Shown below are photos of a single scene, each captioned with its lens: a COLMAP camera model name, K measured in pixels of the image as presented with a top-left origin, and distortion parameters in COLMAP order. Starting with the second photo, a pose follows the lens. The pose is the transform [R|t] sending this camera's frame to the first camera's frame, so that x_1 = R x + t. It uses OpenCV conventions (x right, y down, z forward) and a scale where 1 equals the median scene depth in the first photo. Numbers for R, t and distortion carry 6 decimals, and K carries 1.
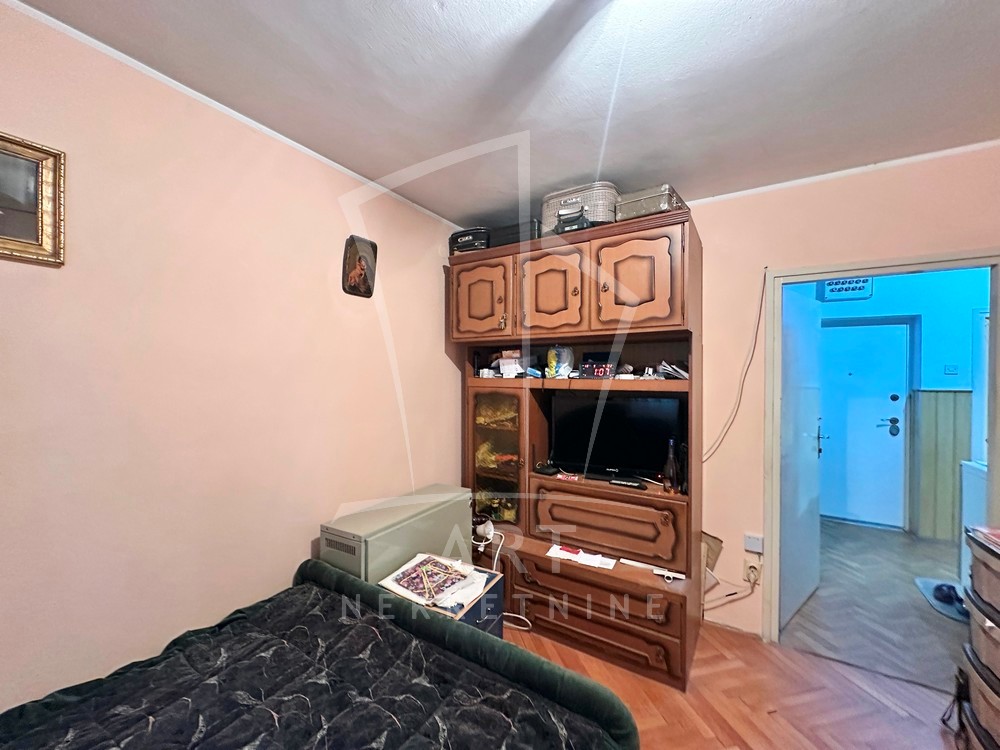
lens RADIAL K [[399.2, 0, 499.4], [0, 399.2, 376.6], [0, 0, 1]] dist [-0.000544, -0.000836]
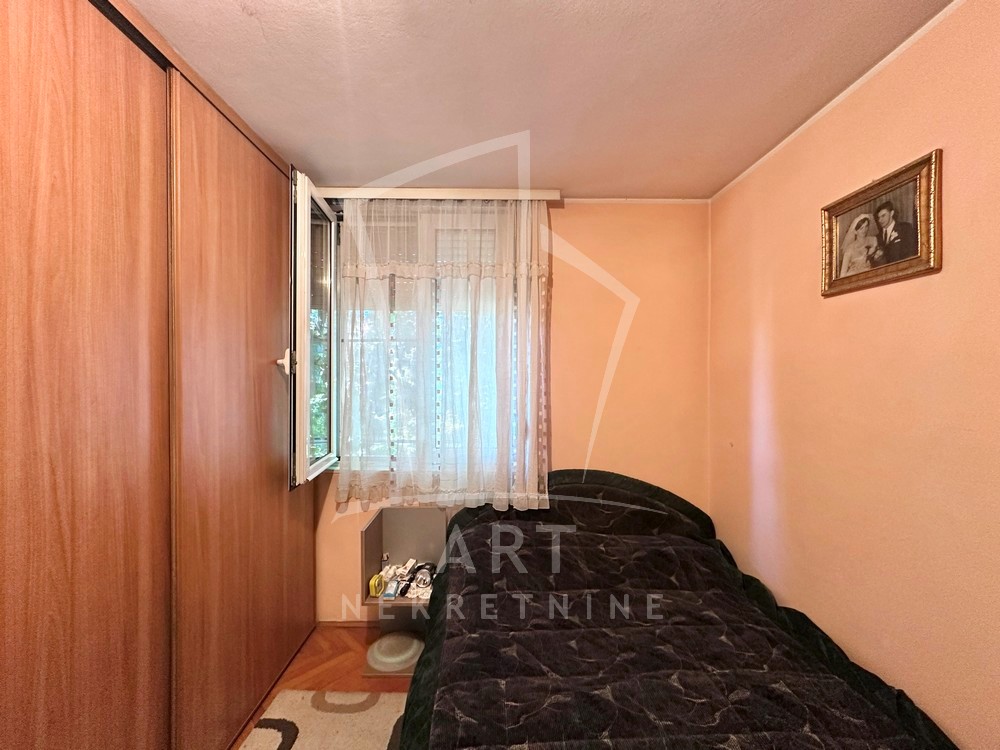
lens RADIAL K [[399.2, 0, 495.8], [0, 399.2, 373.7], [0, 0, 1]] dist [-0.000544, -0.000836]
pose [[-0.841789, -0.003605, -0.539794, 0.216501], [-0.004742, 0.999989, 0.000716, -0.018522], [0.539785, 0.003163, -0.841797, 0.881605]]
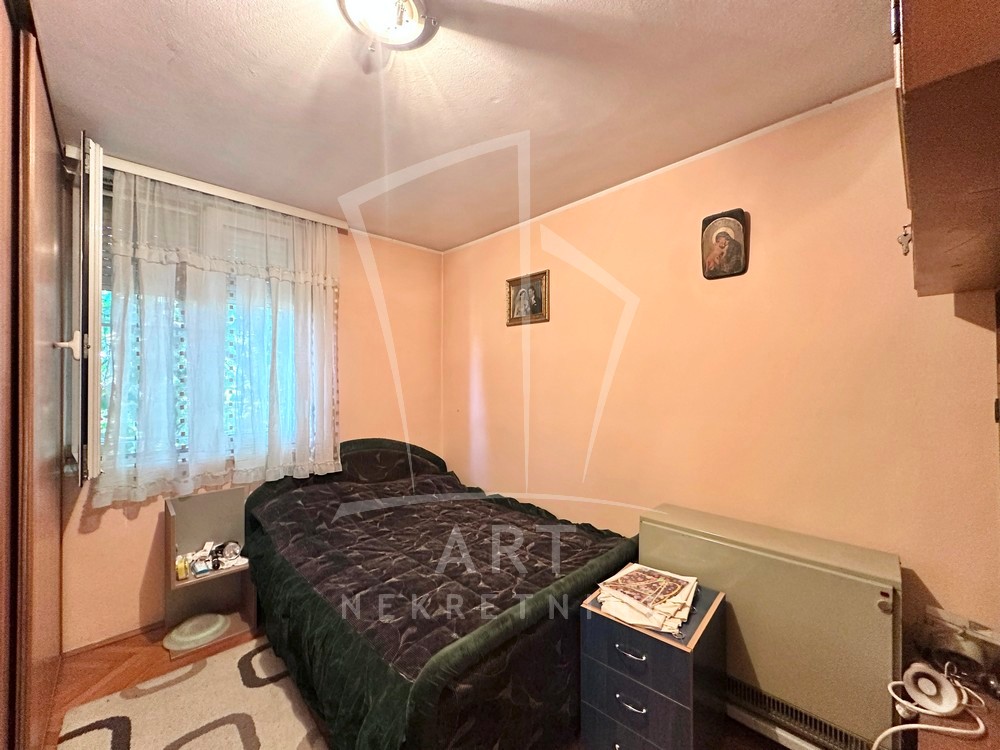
lens RADIAL K [[399.2, 0, 499.1], [0, 399.2, 373.4], [0, 0, 1]] dist [-0.000544, -0.000836]
pose [[-0.241588, -0.009411, -0.970333, 0.811750], [-0.003192, 0.999955, -0.008904, 0.028471], [0.970374, 0.000946, -0.241607, 0.911894]]
